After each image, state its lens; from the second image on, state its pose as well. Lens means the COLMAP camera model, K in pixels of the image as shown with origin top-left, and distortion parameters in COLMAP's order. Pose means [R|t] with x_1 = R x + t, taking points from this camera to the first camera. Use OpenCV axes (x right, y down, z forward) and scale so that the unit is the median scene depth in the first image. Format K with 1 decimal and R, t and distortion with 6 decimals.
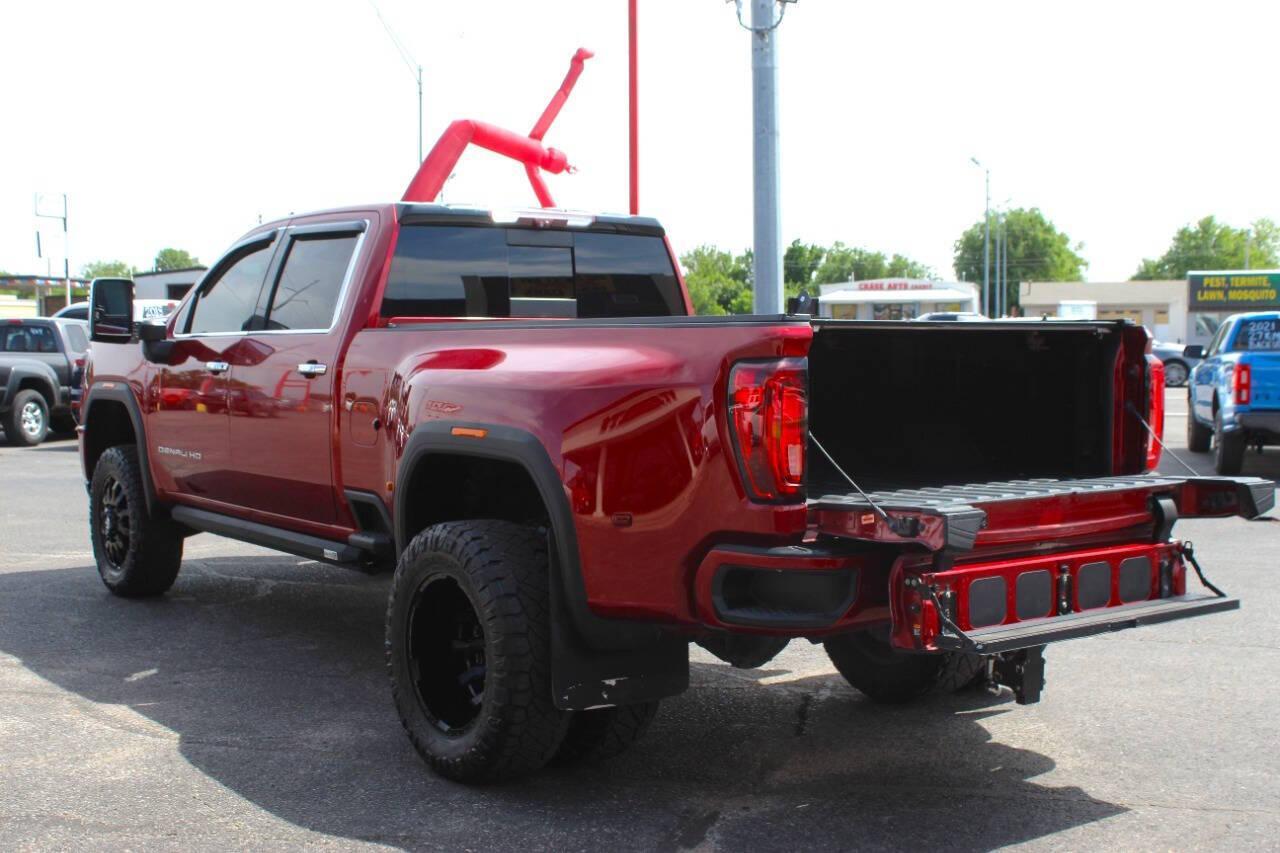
lens RADIAL K [[1568.5, 0, 640.0], [0, 1568.5, 426.5], [0, 0, 1]] dist [-0.066295, 0.030246]
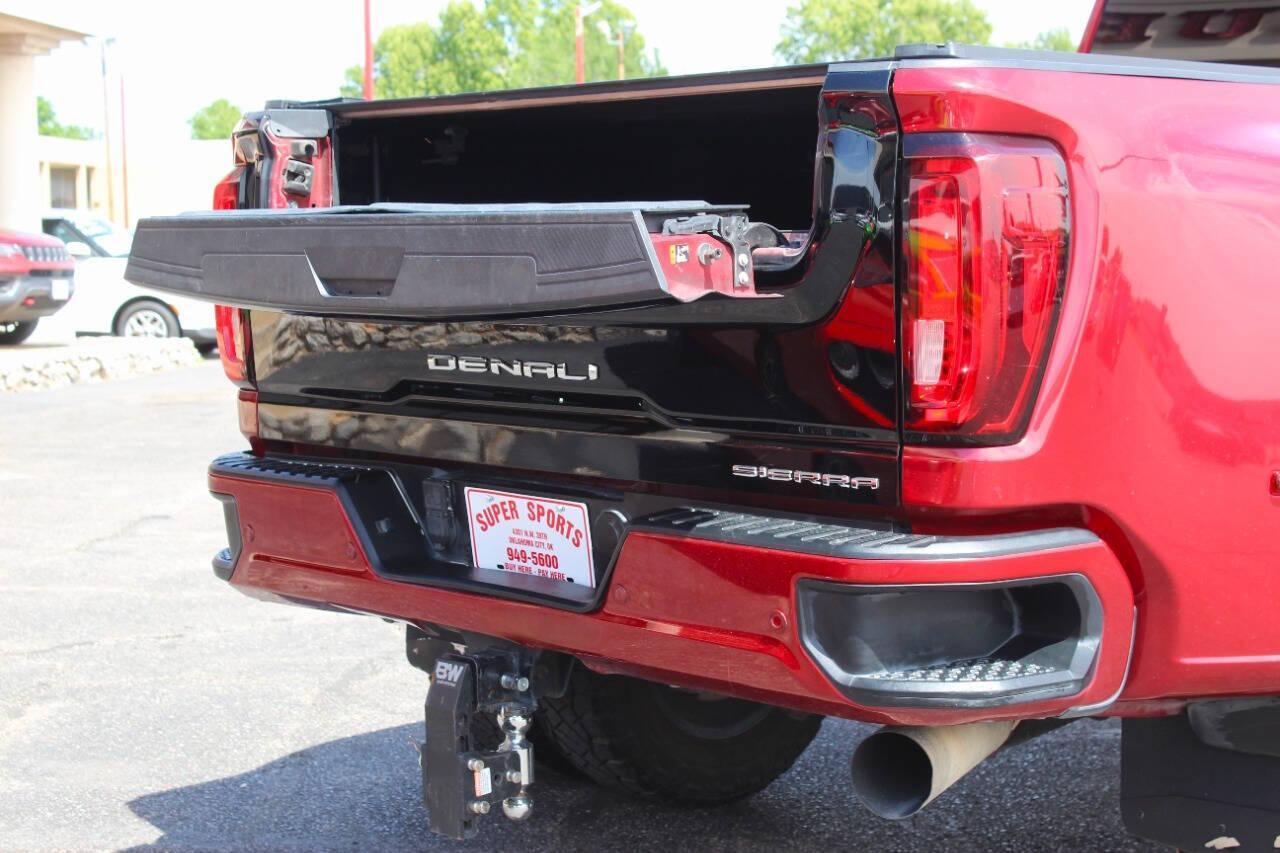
lens RADIAL K [[2232.0, 0, 640.0], [0, 2232.0, 426.5], [0, 0, 1]] dist [-0.017589, 0.132712]
pose [[0.119763, 0.086171, -0.989056, 0.725077], [-0.044800, 0.995680, 0.081324, -0.013446], [0.991791, 0.034570, 0.123106, 0.722880]]
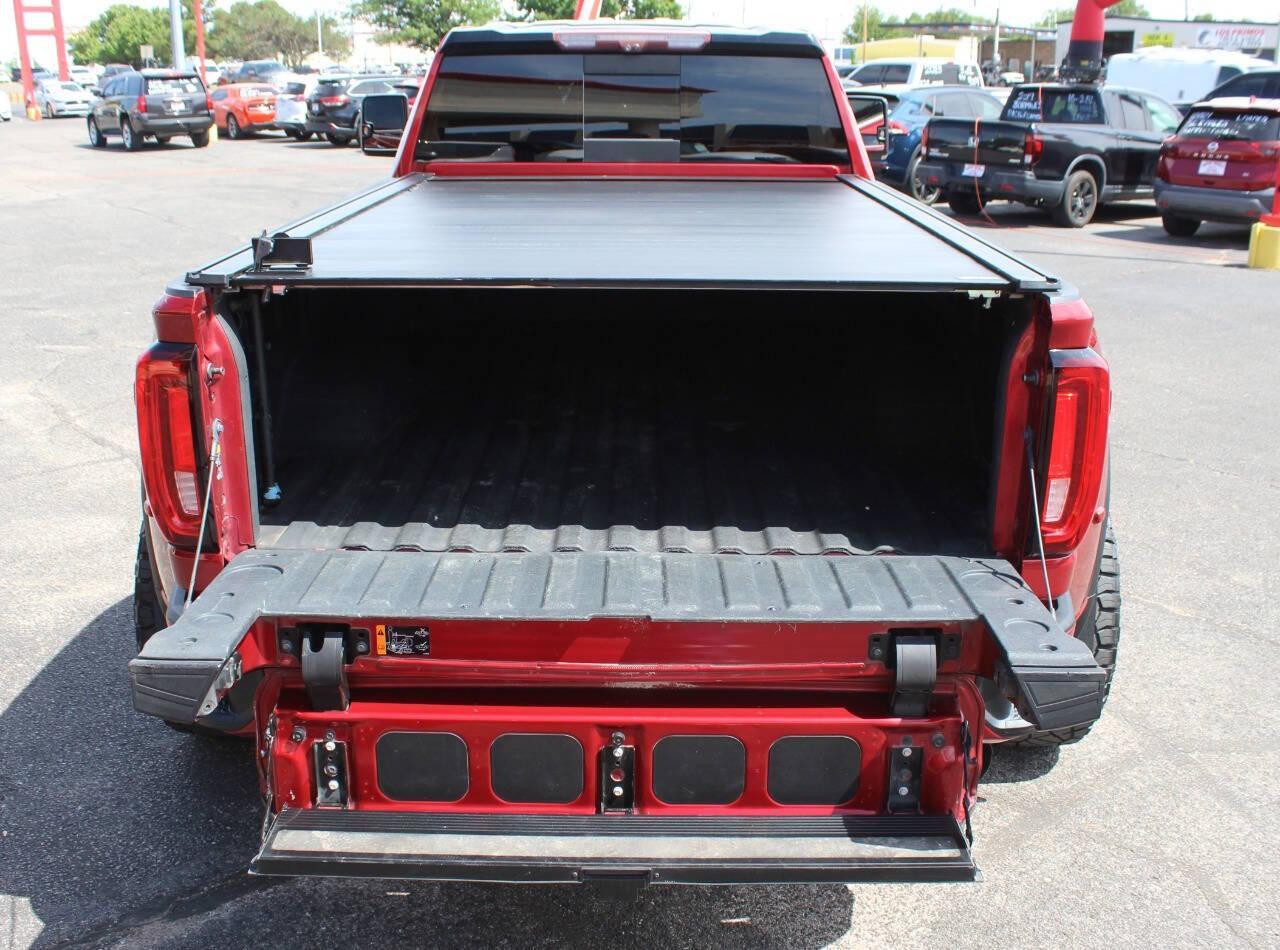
lens RADIAL K [[1308.6, 0, 637.7], [0, 1308.6, 488.6], [0, 0, 1]] dist [-0.171587, 0.164404]
pose [[0.802066, 0.190070, -0.566184, 0.391523], [-0.038900, 0.962620, 0.268049, -0.094130], [0.595968, -0.192968, 0.779478, 0.467687]]
